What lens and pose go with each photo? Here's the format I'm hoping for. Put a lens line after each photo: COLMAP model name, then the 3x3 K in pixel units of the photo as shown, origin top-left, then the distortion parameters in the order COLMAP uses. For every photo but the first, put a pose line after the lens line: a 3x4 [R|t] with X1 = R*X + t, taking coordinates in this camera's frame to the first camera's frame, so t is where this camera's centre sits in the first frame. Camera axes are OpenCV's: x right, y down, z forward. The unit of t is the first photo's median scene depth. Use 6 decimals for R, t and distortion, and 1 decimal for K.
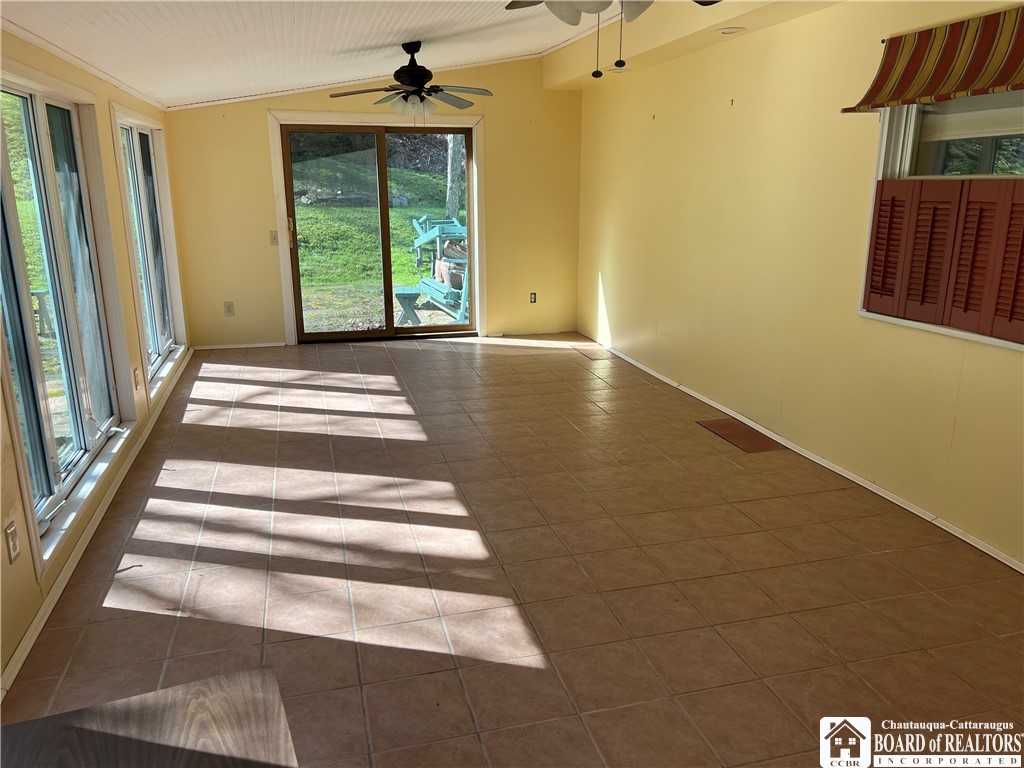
lens RADIAL K [[774.6, 0, 494.6], [0, 774.6, 382.5], [0, 0, 1]] dist [0.036802, 0.001756]
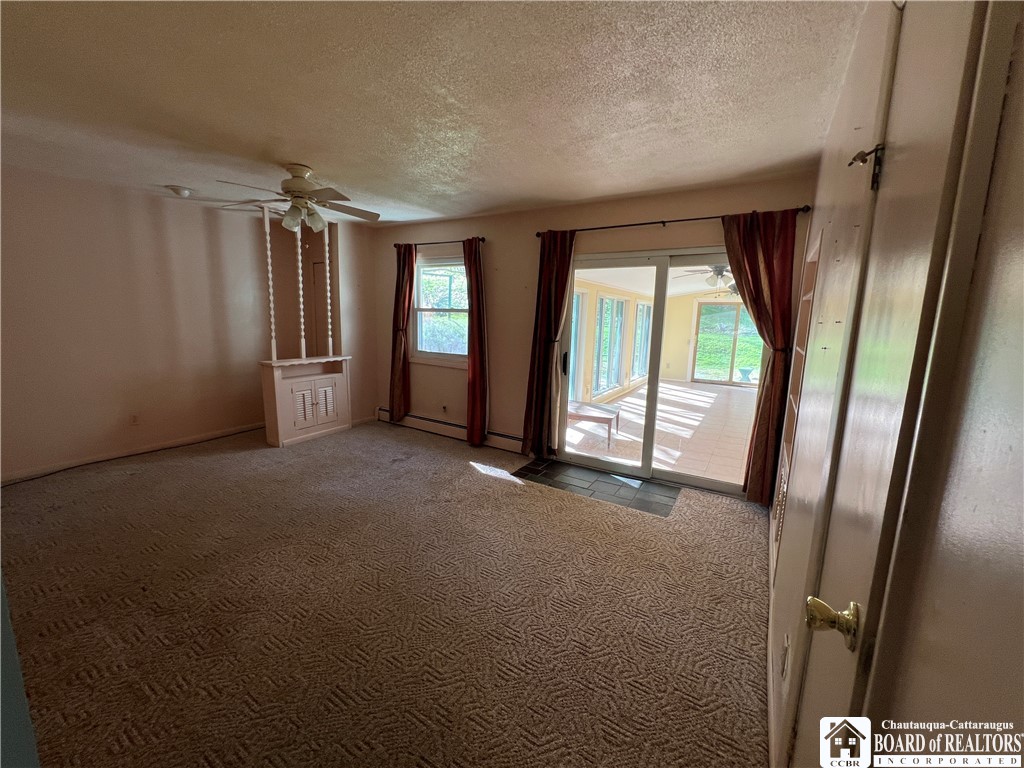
lens RADIAL K [[408.5, 0, 510.2], [0, 408.5, 383.4], [0, 0, 1]] dist [-0.001265, 0.000135]
pose [[0.693882, 0.136526, -0.707028, 0.330985], [-0.215477, 0.976239, -0.022960, 0.129854], [0.687094, 0.168280, 0.706812, -0.444197]]
